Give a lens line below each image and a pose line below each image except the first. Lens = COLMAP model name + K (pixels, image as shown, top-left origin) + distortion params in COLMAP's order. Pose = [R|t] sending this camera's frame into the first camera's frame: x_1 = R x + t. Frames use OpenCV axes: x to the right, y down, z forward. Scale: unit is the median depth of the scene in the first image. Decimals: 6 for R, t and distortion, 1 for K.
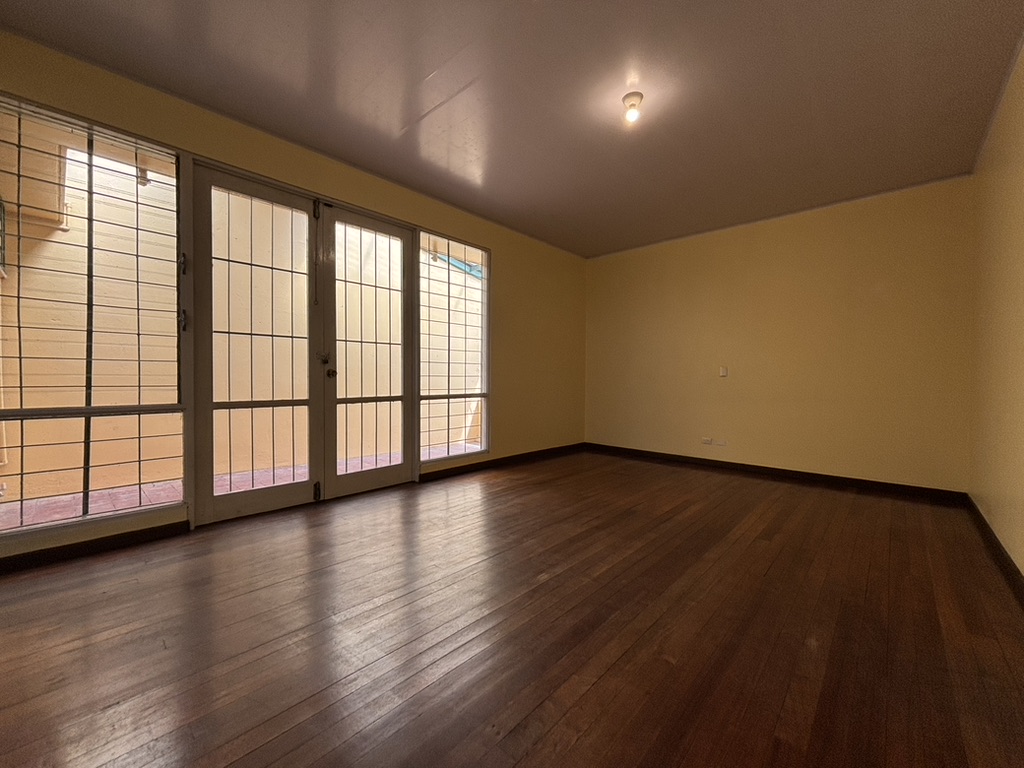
lens RADIAL K [[417.6, 0, 505.7], [0, 417.6, 385.8], [0, 0, 1]] dist [0.001166, 0.000202]
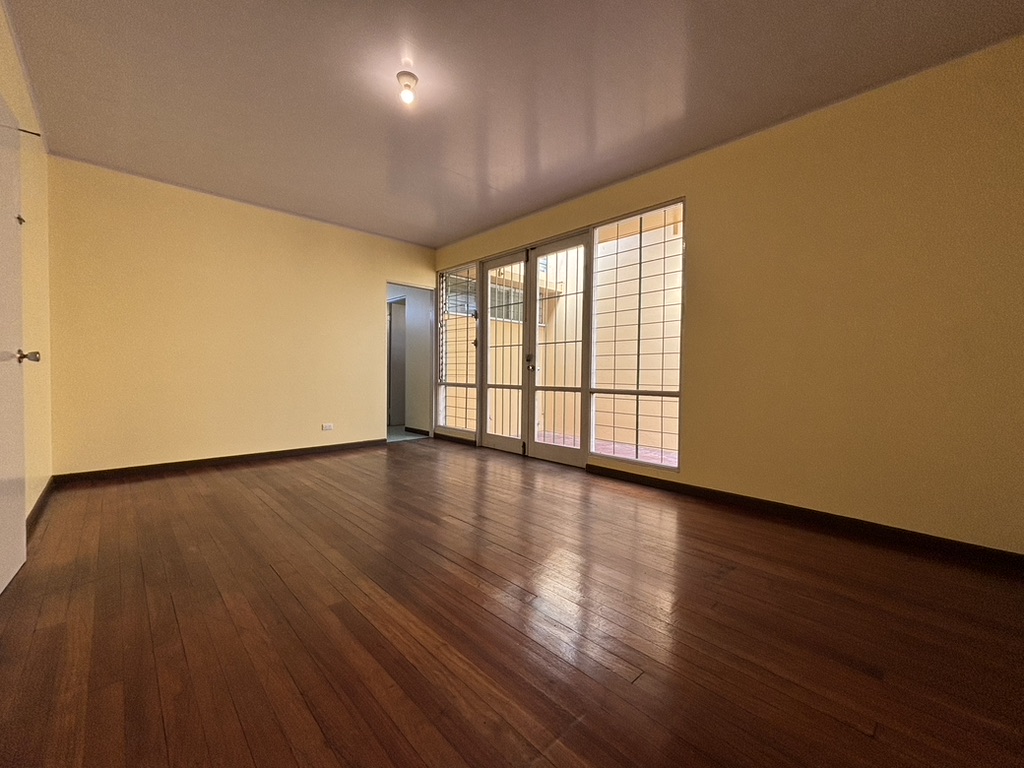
lens RADIAL K [[412.9, 0, 512.0], [0, 412.9, 384.0], [0, 0, 1]] dist [-0.013346, 0.000143]
pose [[-0.068891, 0.028482, -0.997218, 0.950667], [-0.022915, 0.999283, 0.030124, -0.016335], [0.997361, 0.024926, -0.068189, 1.009272]]
